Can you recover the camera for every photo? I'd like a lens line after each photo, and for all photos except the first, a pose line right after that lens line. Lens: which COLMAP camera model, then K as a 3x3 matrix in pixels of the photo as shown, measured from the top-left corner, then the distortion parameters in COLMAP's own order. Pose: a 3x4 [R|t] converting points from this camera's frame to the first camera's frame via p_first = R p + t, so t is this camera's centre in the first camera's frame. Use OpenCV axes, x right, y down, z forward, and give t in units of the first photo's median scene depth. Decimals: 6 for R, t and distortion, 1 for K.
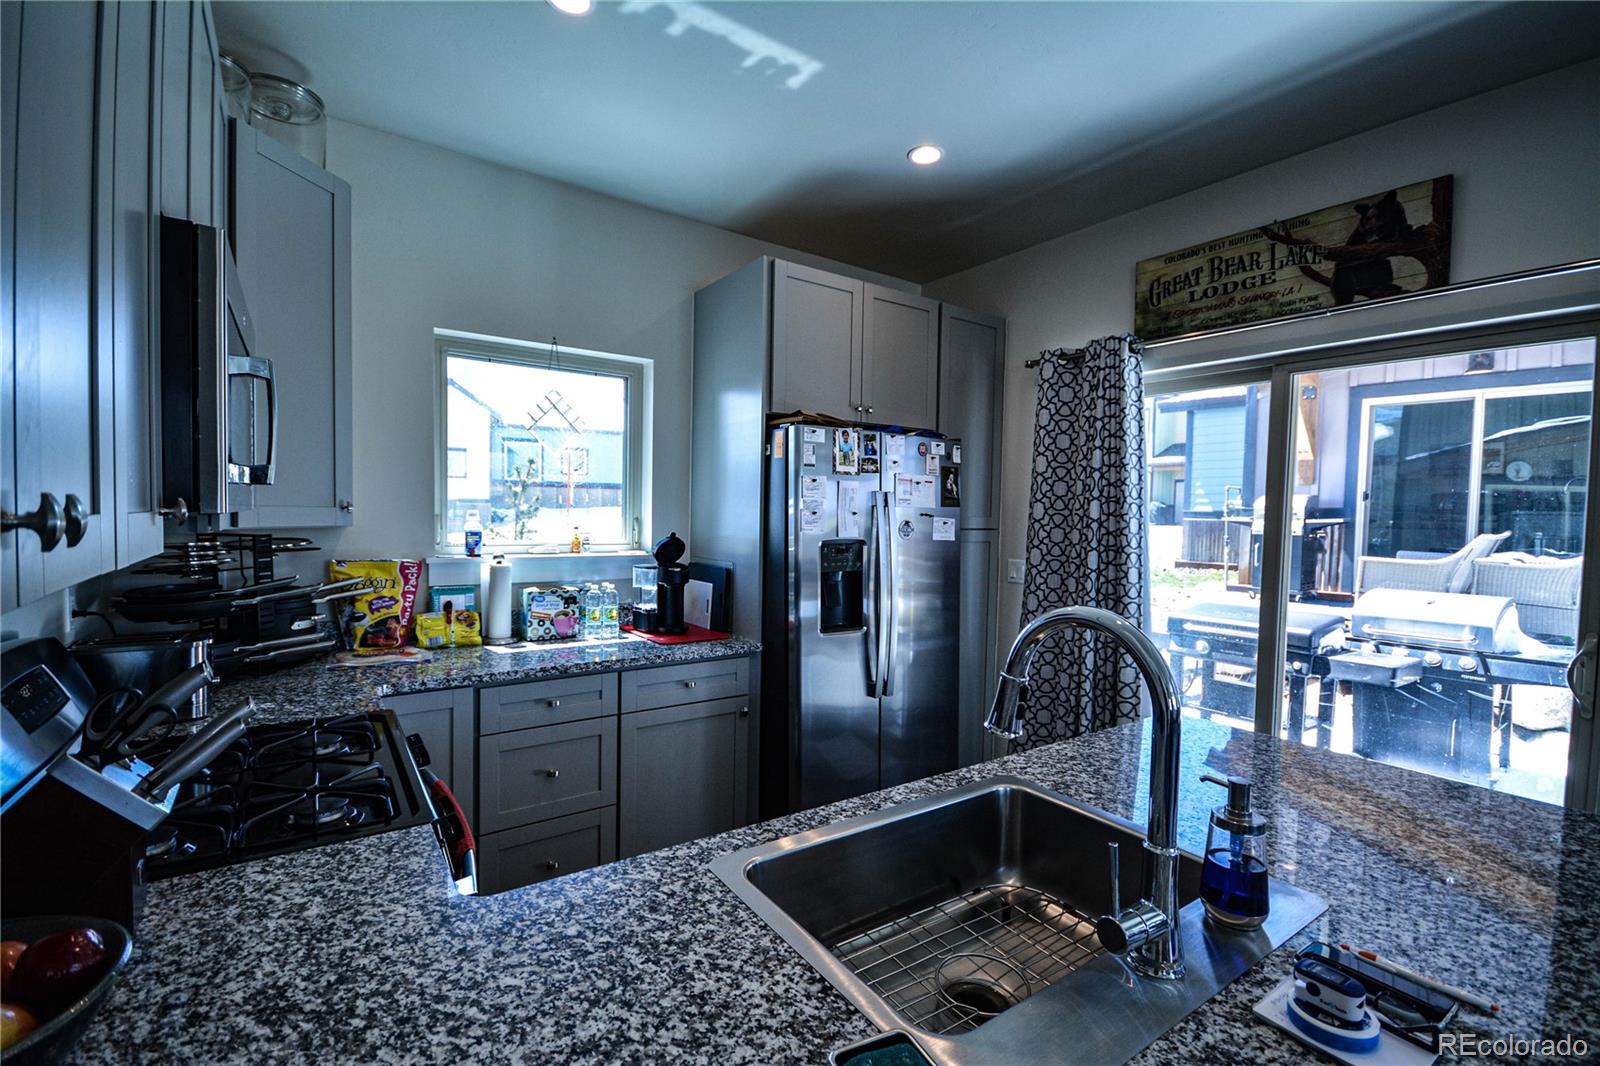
lens RADIAL K [[704.8, 0, 797.1], [0, 704.8, 538.8], [0, 0, 1]] dist [0.000849, -0.006849]
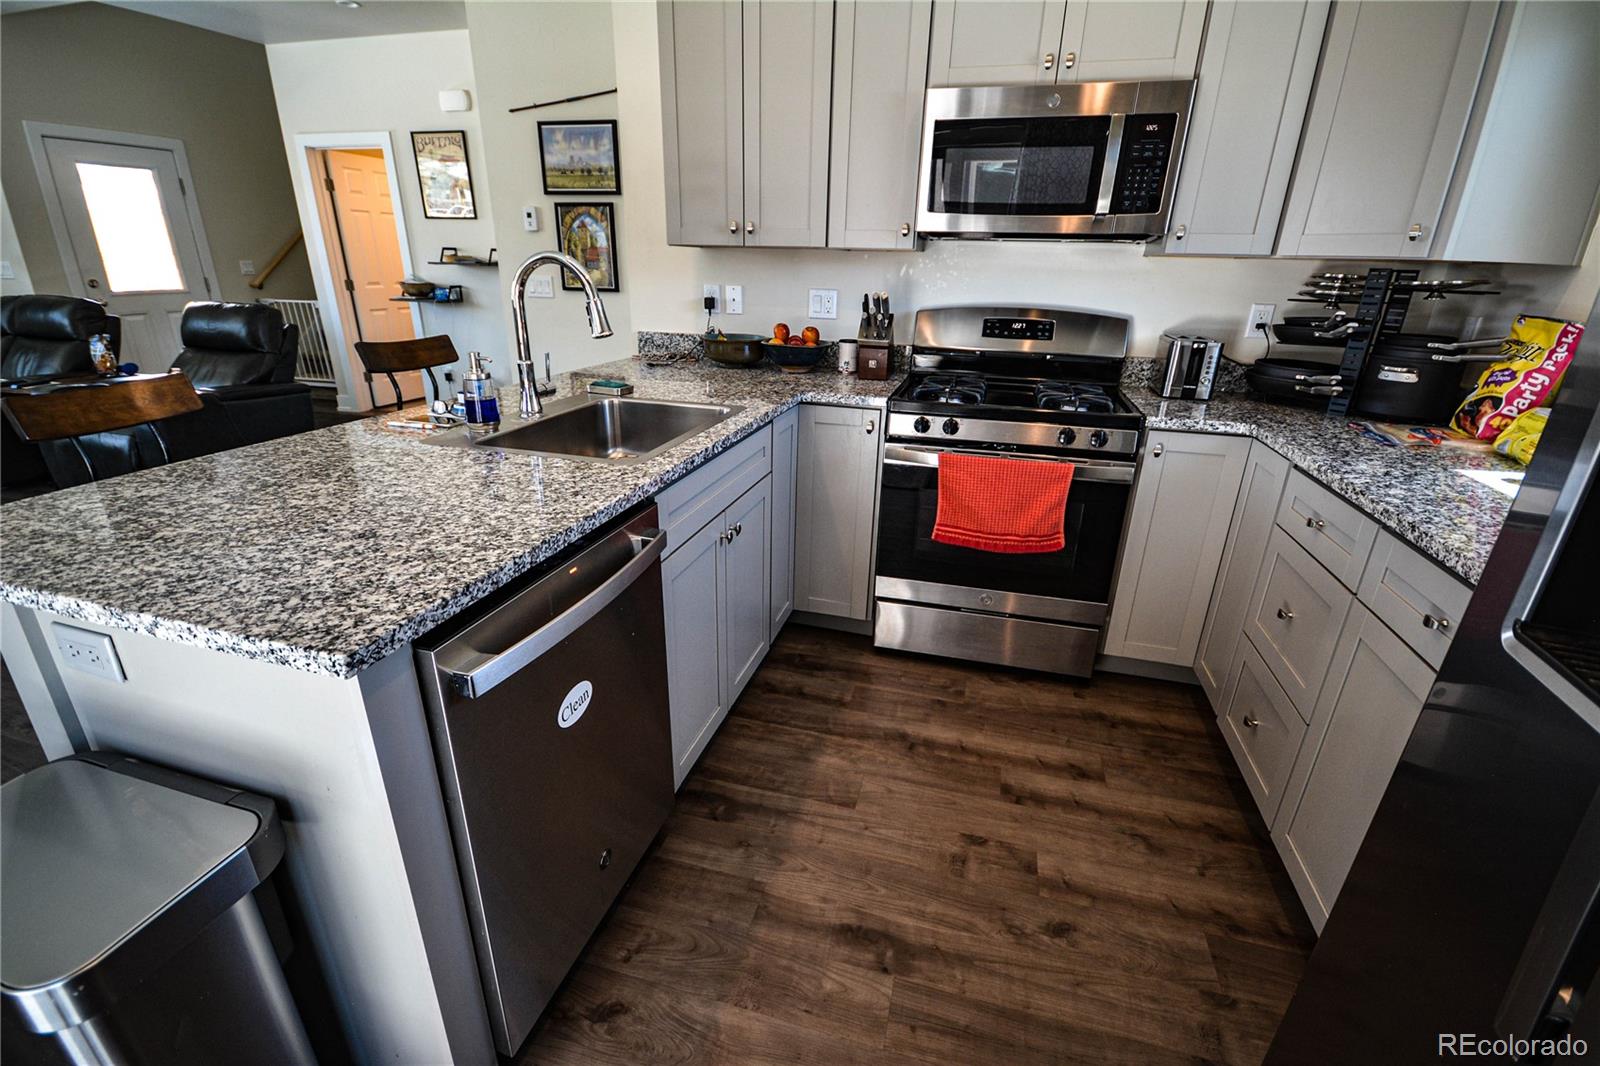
lens RADIAL K [[704.8, 0, 792.1], [0, 704.8, 533.7], [0, 0, 1]] dist [0.000849, -0.006849]
pose [[-0.777416, 0.189587, -0.599734, 0.404871], [-0.063450, 0.924990, 0.374656, 0.015678], [0.625778, 0.329317, -0.707073, 1.019824]]
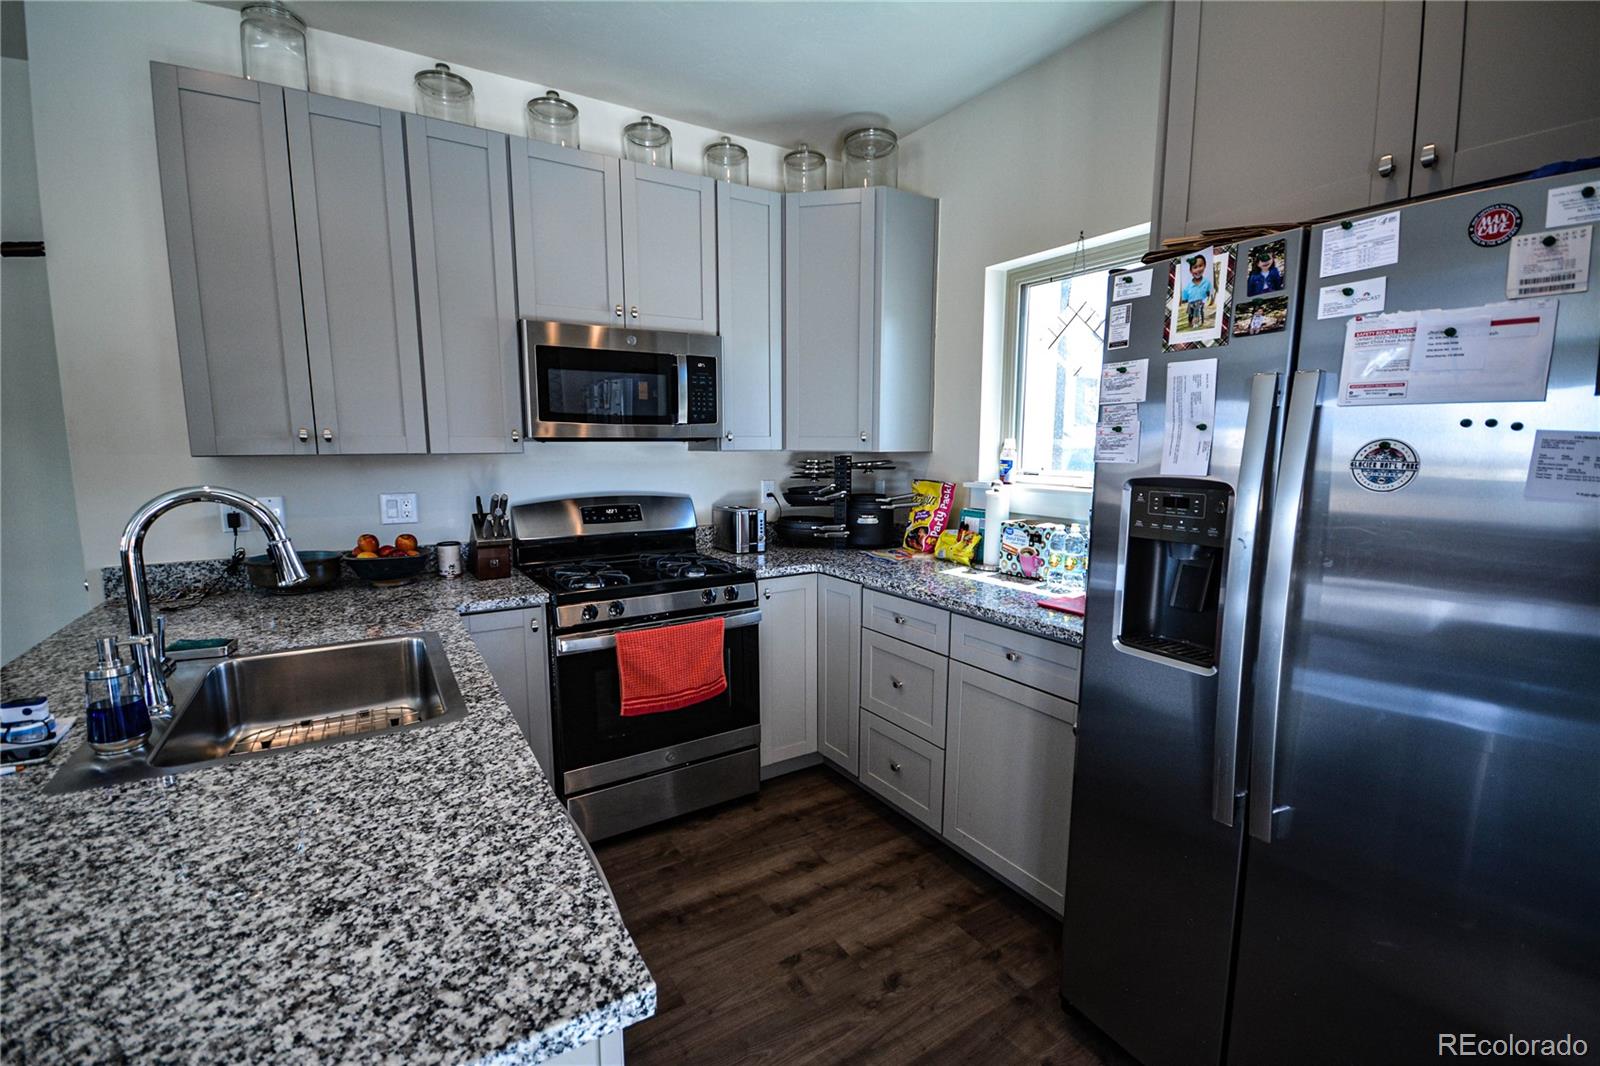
lens RADIAL K [[704.8, 0, 794.6], [0, 704.8, 533.2], [0, 0, 1]] dist [0.000849, -0.006849]
pose [[-0.058333, 0.110076, -0.992210, 0.607204], [-0.040262, 0.992834, 0.112512, -0.007207], [0.997485, 0.046511, -0.053483, 0.779240]]
